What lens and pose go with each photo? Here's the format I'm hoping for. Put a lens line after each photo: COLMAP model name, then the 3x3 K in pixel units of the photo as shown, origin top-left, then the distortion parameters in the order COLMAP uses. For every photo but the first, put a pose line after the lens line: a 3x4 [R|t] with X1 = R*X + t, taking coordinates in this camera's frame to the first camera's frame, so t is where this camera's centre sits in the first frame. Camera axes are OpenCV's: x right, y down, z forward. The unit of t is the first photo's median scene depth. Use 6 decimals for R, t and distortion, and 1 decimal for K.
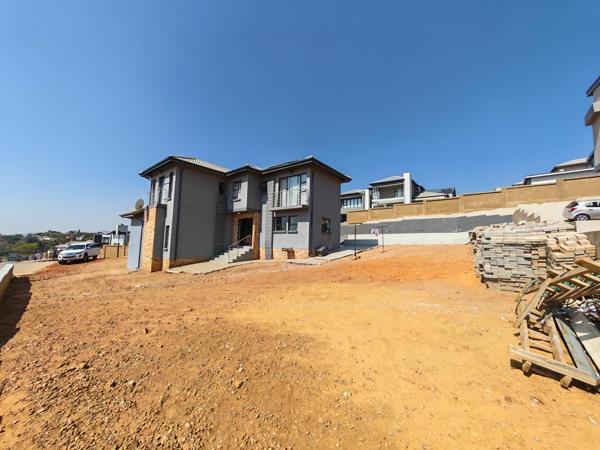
lens RADIAL K [[225.9, 0, 293.3], [0, 225.9, 225.7], [0, 0, 1]] dist [-0.008159, -0.000046]
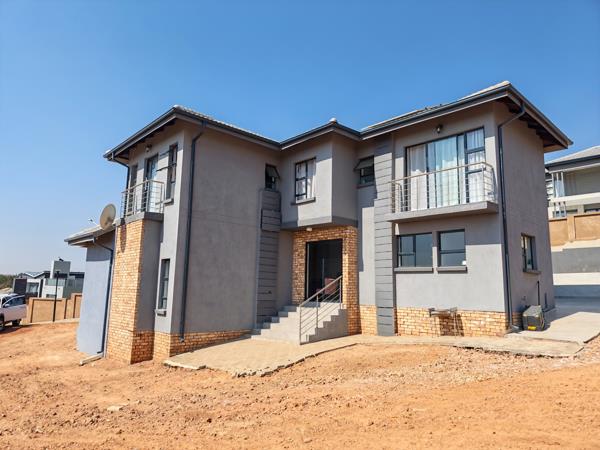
lens RADIAL K [[422.2, 0, 291.8], [0, 422.2, 224.7], [0, 0, 1]] dist [0.007364, -0.004463]
pose [[0.989150, -0.027915, -0.144231, -0.165090], [0.016513, 0.996686, -0.079657, 0.002598], [0.145977, 0.076411, 0.986333, 0.171857]]
